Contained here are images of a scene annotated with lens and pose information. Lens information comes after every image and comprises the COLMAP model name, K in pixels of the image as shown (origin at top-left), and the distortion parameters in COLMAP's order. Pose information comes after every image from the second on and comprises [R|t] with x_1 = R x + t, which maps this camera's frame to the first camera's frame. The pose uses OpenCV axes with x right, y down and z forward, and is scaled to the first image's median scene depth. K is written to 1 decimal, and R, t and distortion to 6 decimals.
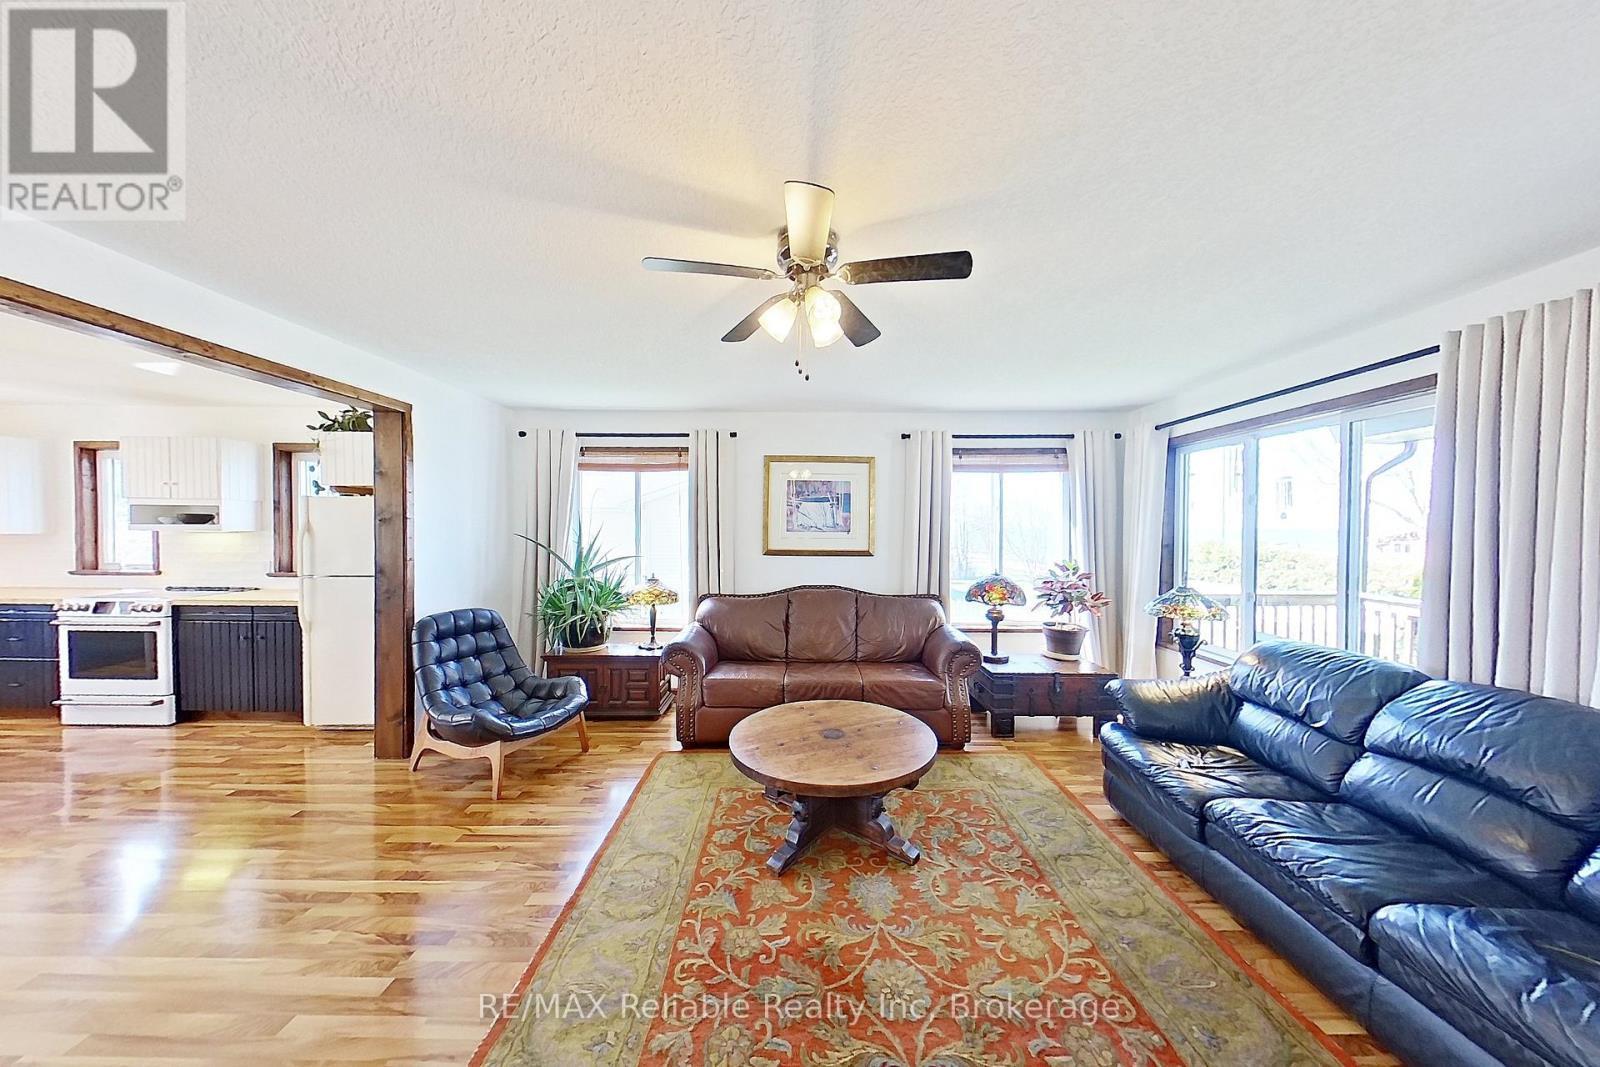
lens RADIAL K [[507.9, 0, 791.5], [0, 507.9, 535.0], [0, 0, 1]] dist [0.001700, -0.000351]
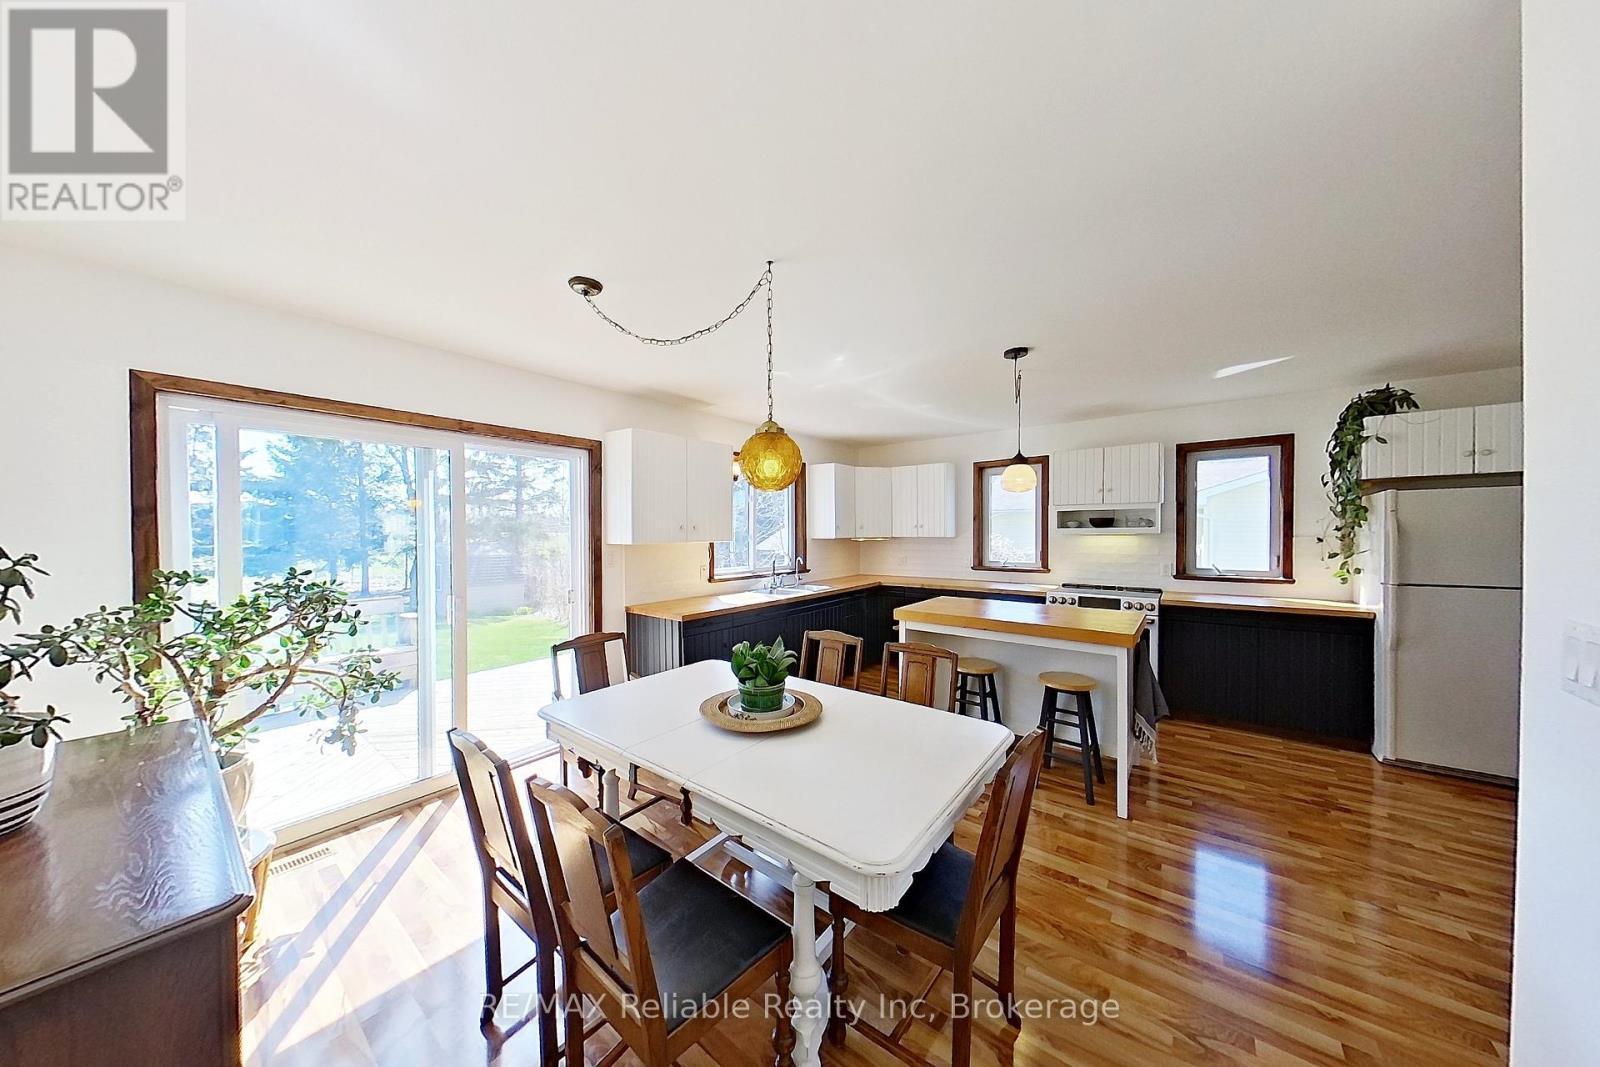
lens RADIAL K [[507.9, 0, 802.2], [0, 507.9, 541.8], [0, 0, 1]] dist [0.001700, -0.000351]
pose [[0.796442, -0.000780, -0.604715, -1.146886], [0.000400, 1.000000, -0.000762, 0.010110], [0.604715, 0.000365, 0.796442, -0.264342]]
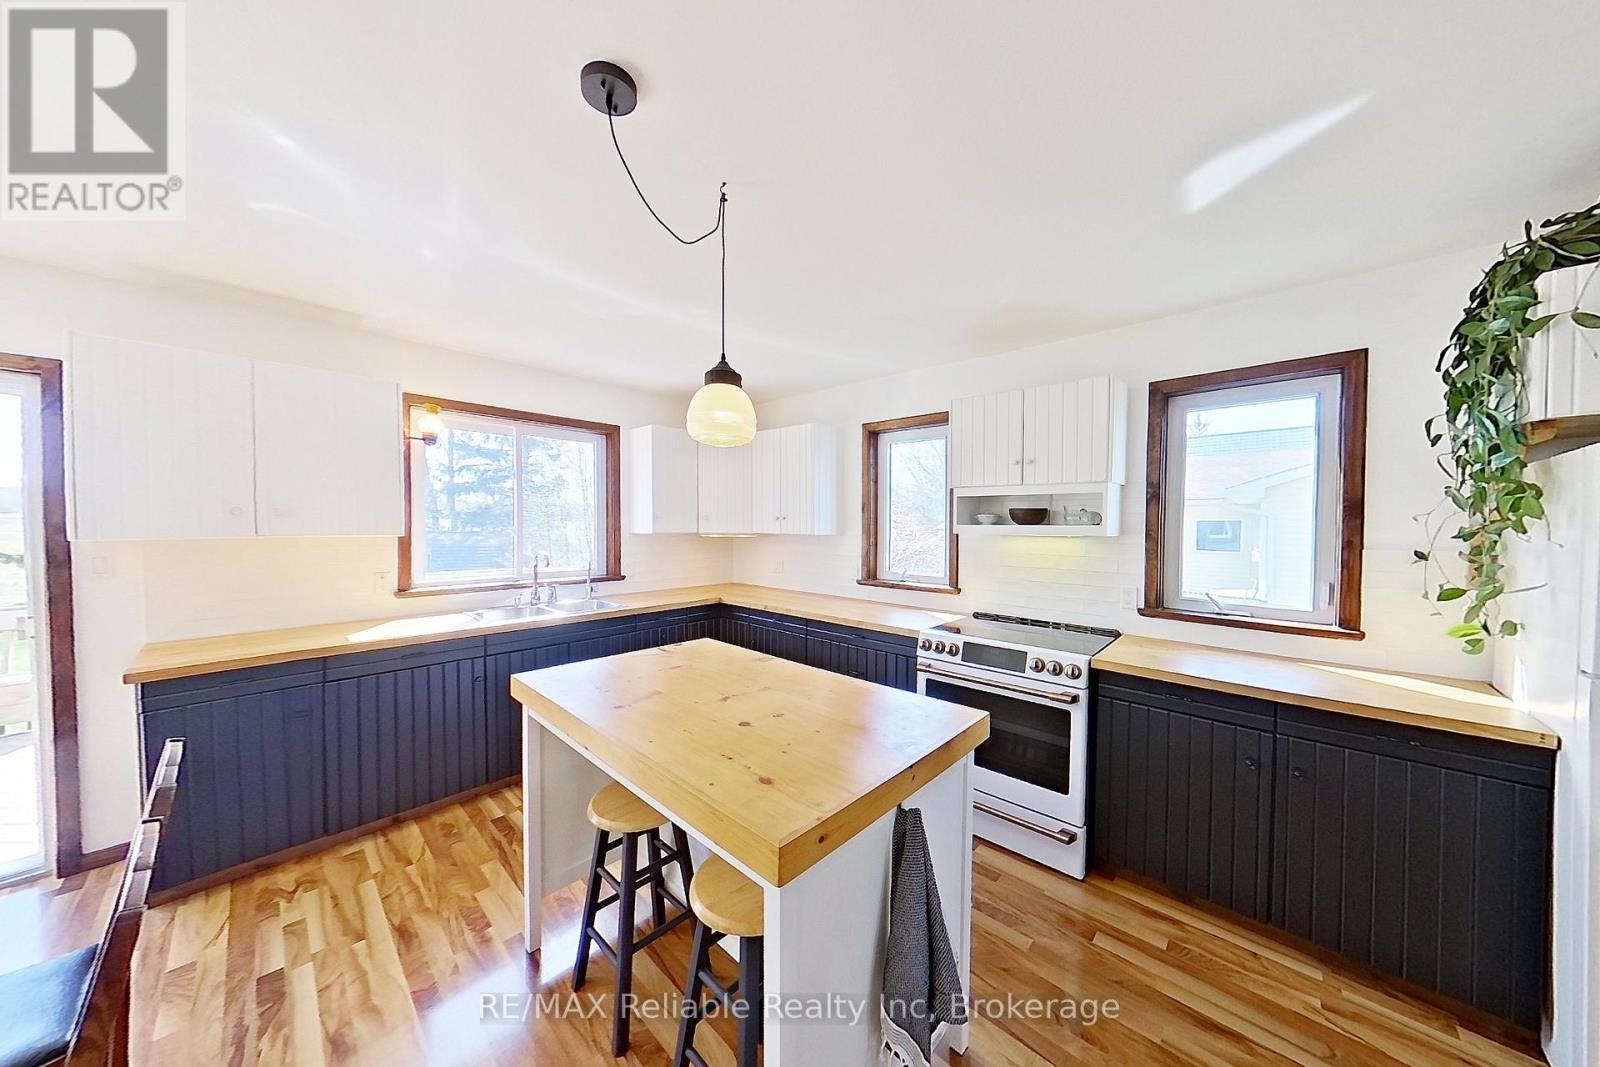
lens RADIAL K [[507.9, 0, 804.3], [0, 507.9, 533.8], [0, 0, 1]] dist [0.001700, -0.000351]
pose [[0.743466, 0.013192, -0.668643, -1.057113], [-0.016086, 0.999869, 0.001842, -0.006103], [0.668580, 0.009386, 0.743581, 0.363784]]
